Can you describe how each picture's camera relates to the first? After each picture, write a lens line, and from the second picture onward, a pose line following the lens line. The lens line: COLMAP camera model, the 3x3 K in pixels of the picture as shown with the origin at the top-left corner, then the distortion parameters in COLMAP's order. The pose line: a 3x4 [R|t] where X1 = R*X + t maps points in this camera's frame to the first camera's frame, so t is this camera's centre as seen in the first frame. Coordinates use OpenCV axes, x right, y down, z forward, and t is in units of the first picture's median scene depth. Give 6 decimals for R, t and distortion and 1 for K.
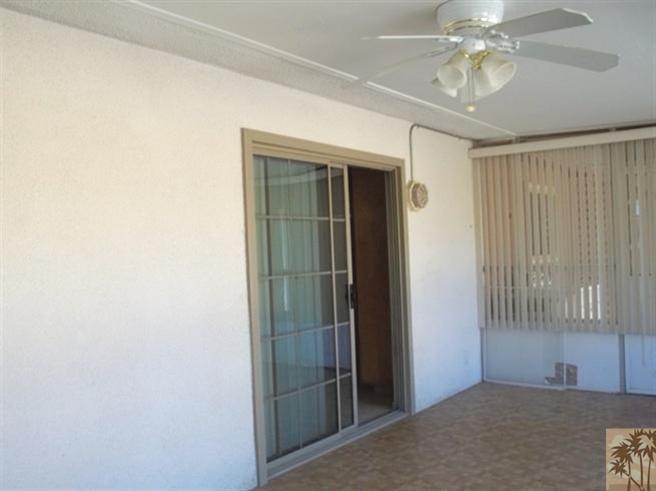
lens RADIAL K [[629.1, 0, 328.0], [0, 629.1, 245.5], [0, 0, 1]] dist [-0.107735, -0.003983]
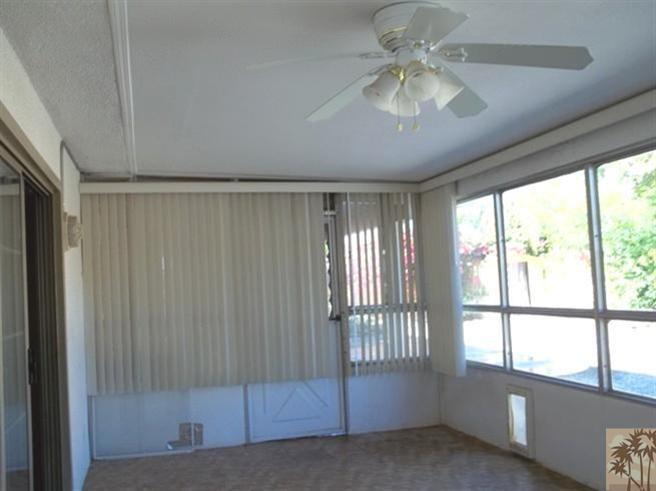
lens RADIAL K [[629.1, 0, 328.0], [0, 629.1, 245.5], [0, 0, 1]] dist [-0.107735, -0.003983]
pose [[0.596874, 0.058196, 0.800222, -0.256021], [0.022419, 0.995767, -0.089139, 0.013473], [-0.802022, 0.071145, 0.593043, 0.264208]]
